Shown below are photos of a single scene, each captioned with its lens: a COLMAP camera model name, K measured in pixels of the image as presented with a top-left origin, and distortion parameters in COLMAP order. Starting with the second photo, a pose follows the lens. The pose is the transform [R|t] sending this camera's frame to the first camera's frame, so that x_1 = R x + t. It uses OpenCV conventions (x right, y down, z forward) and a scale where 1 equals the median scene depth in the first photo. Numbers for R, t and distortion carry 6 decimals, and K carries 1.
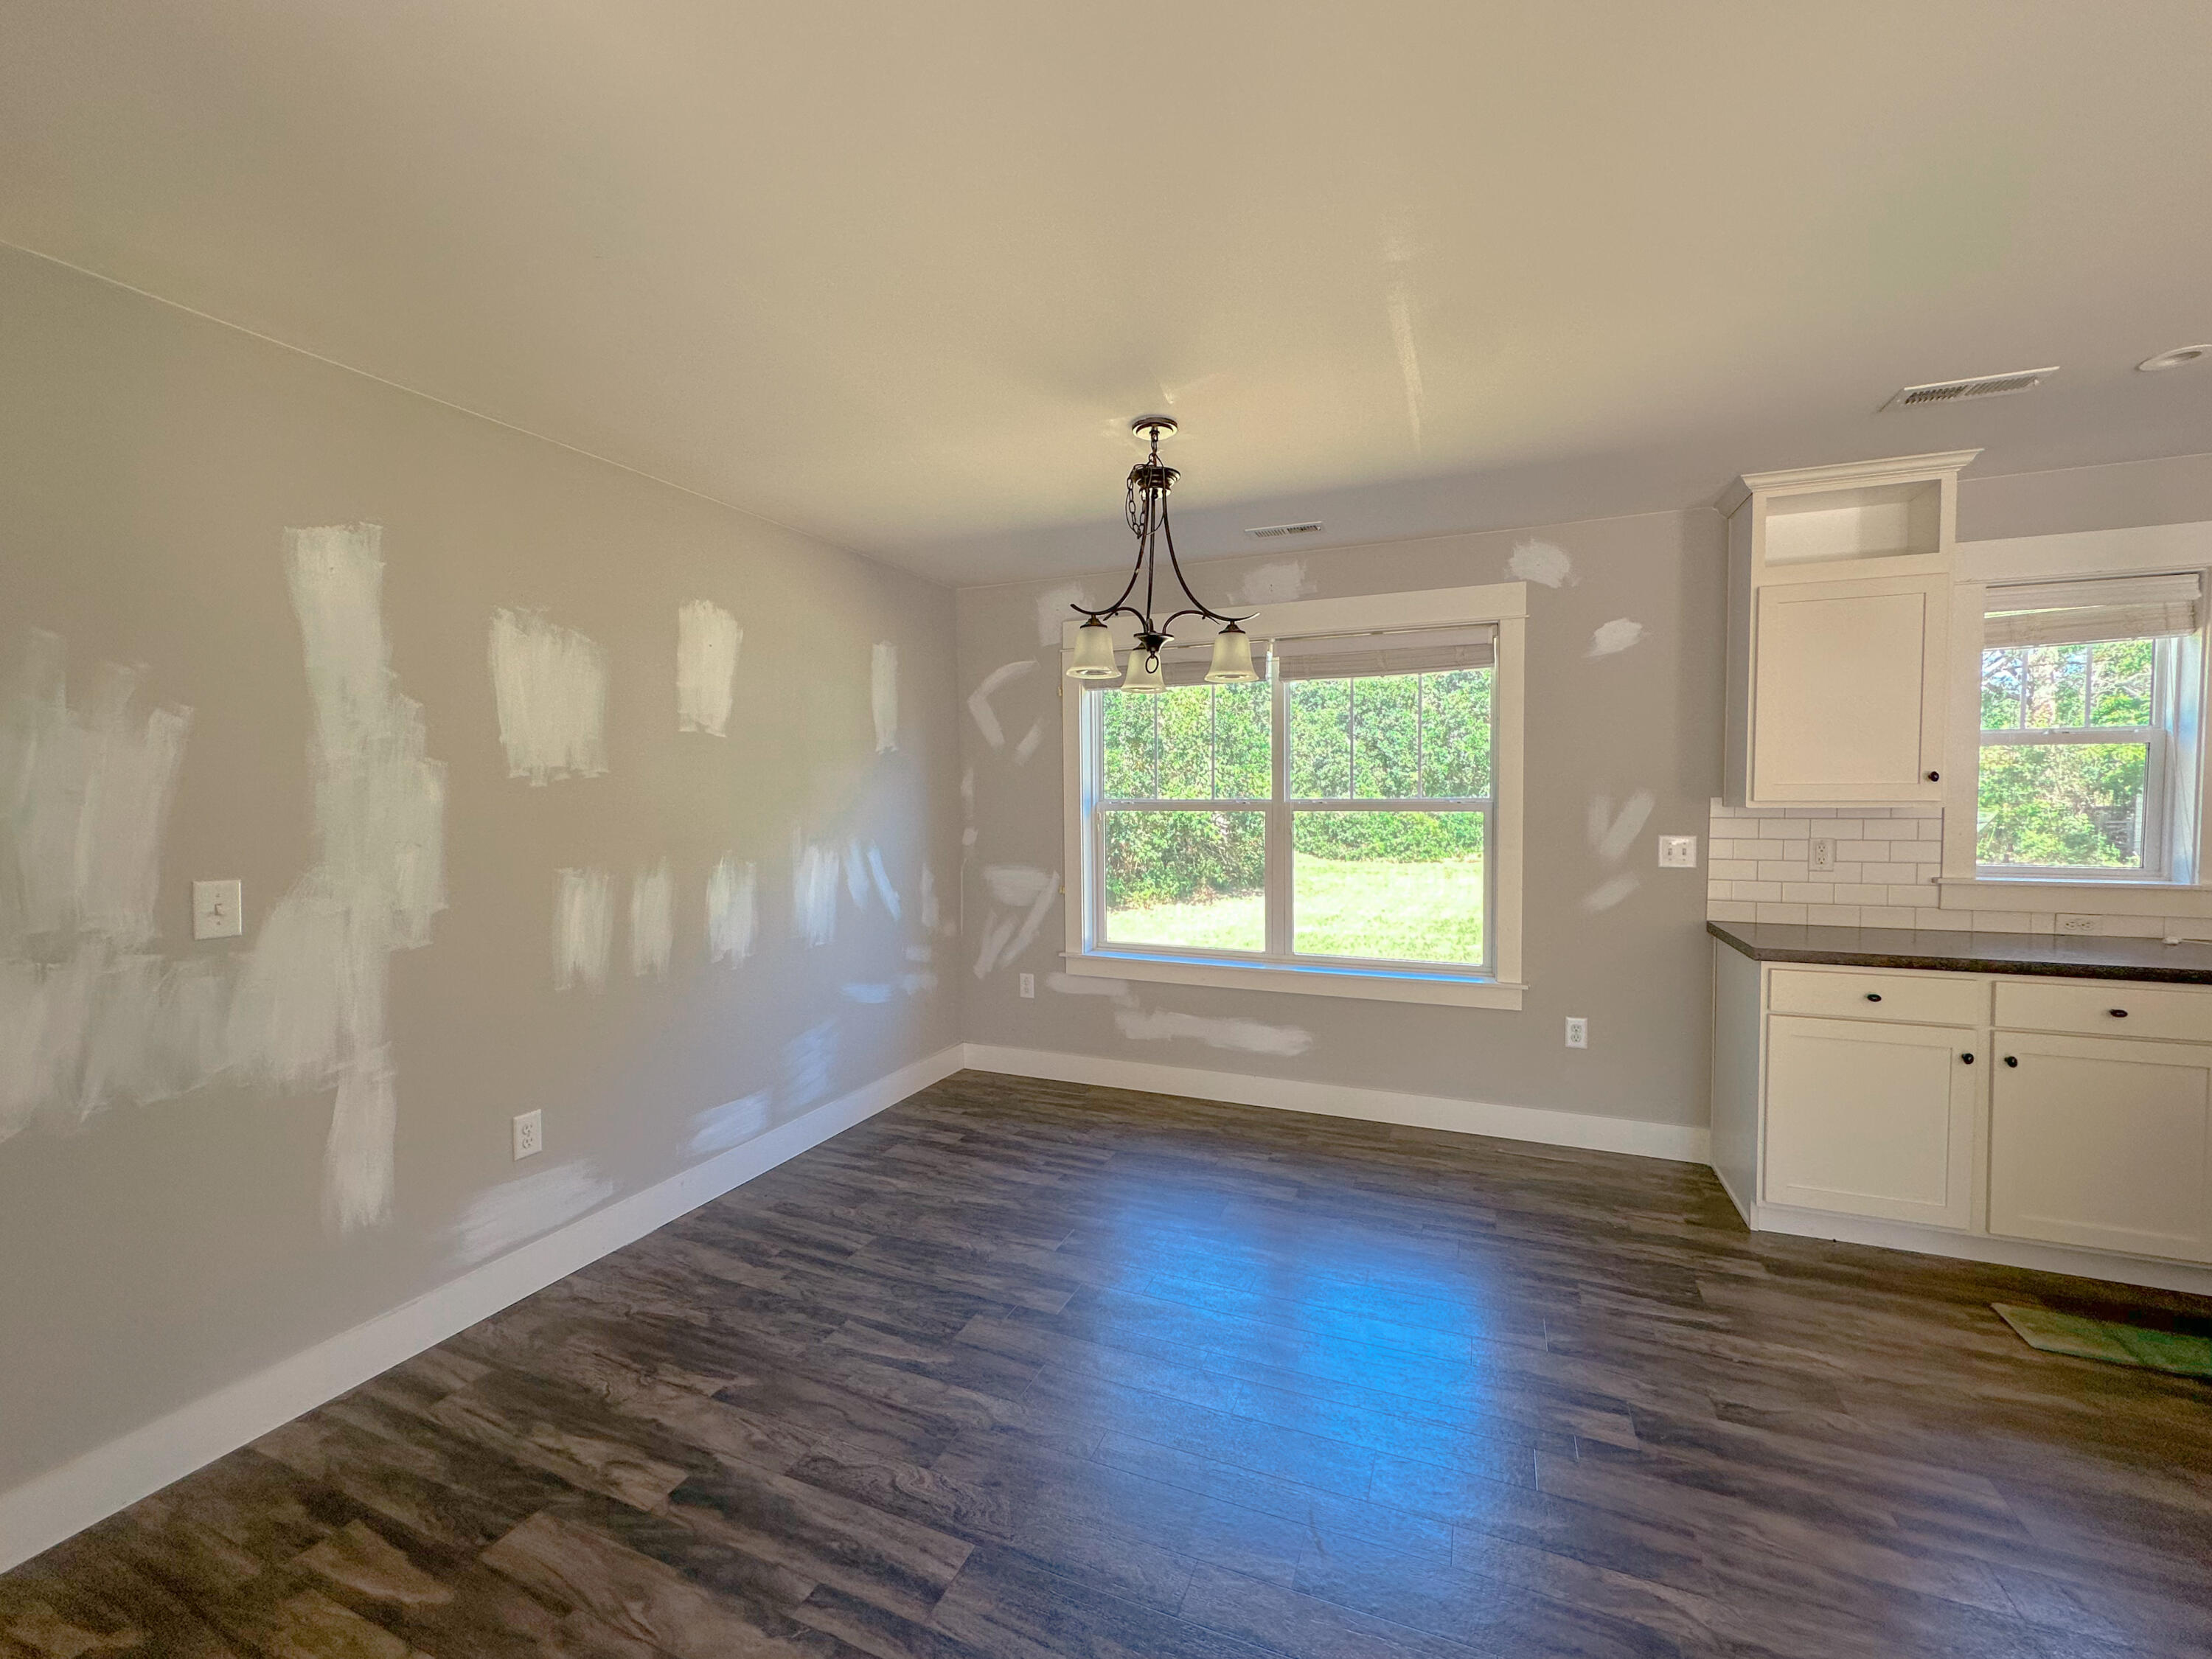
lens RADIAL K [[913.7, 0, 1106.0], [0, 913.7, 829.5], [0, 0, 1]] dist [0.000934, 0.000063]
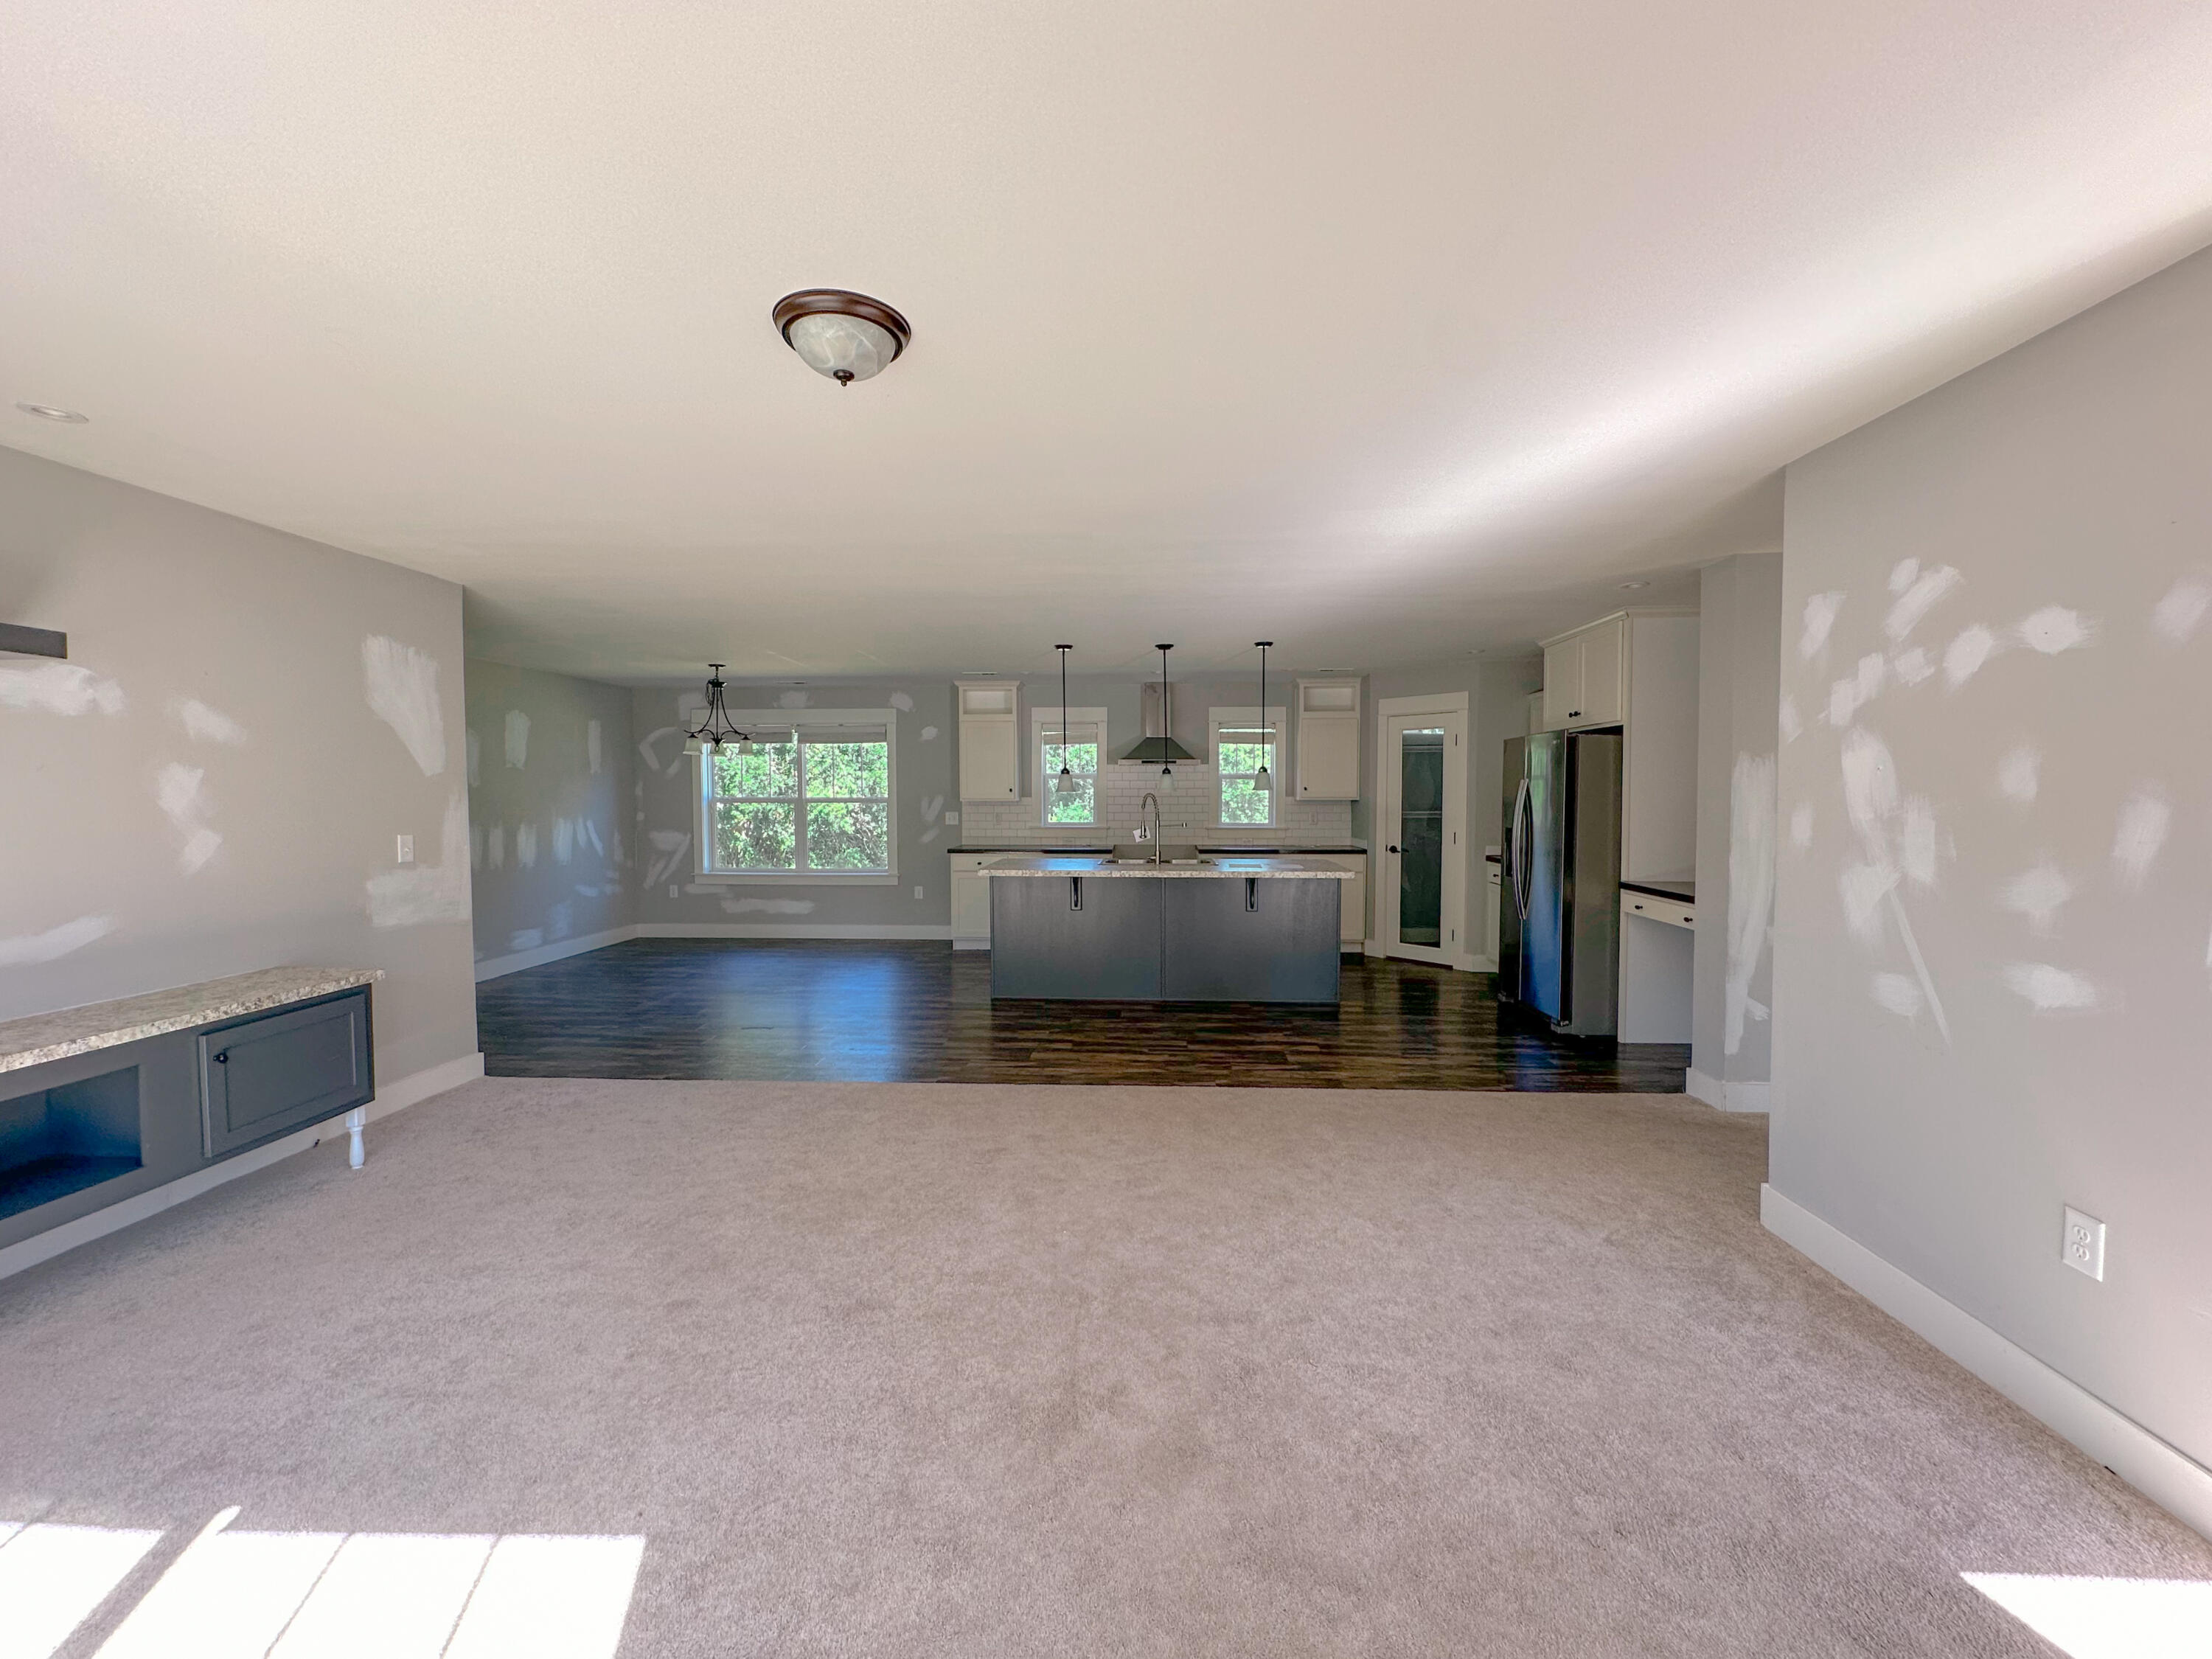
lens RADIAL K [[894.1, 0, 1106.0], [0, 894.1, 829.5], [0, 0, 1]] dist [-0.001218, 0.000174]
pose [[0.939627, -0.007333, 0.342123, 0.169772], [0.007140, 0.999973, 0.001823, 0.052121], [-0.342127, 0.000729, 0.939654, -1.465584]]
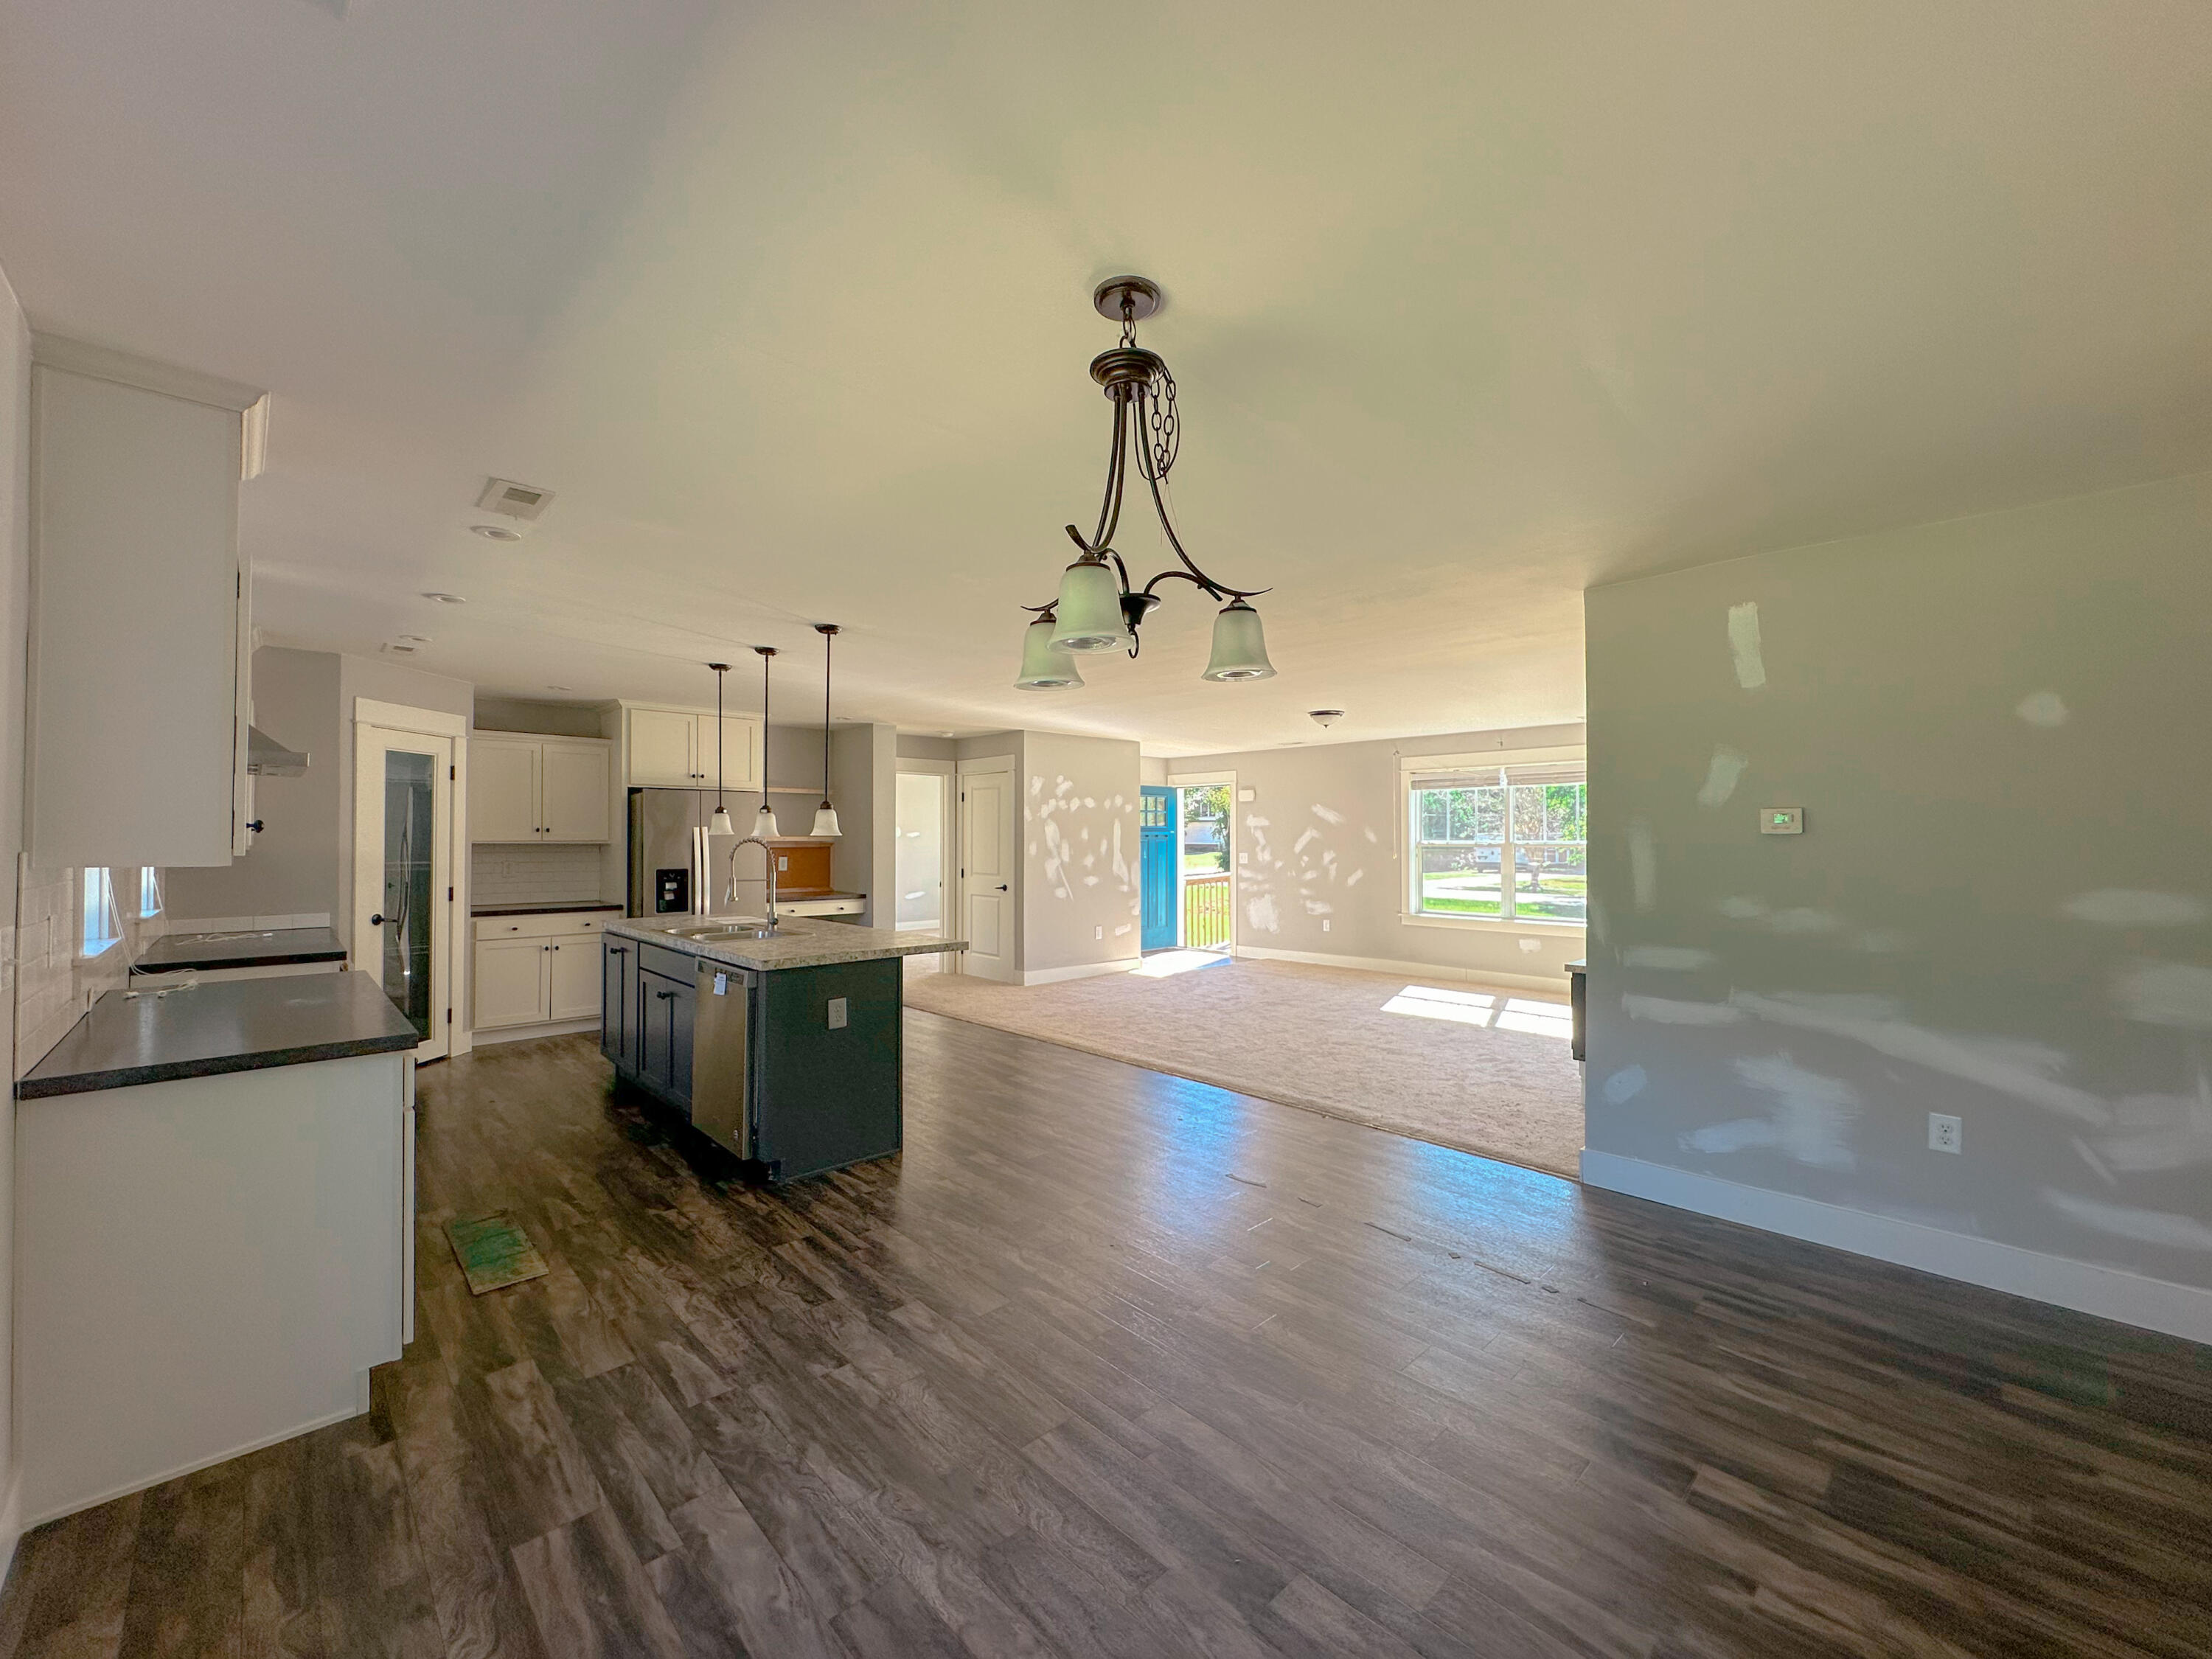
lens RADIAL K [[913.7, 0, 1106.0], [0, 913.7, 829.5], [0, 0, 1]] dist [0.000934, 0.000063]
pose [[-0.911468, 0.013145, 0.411161, -0.194205], [0.024482, 0.999451, 0.022321, -0.046771], [-0.410642, 0.030411, -0.911289, 1.203580]]
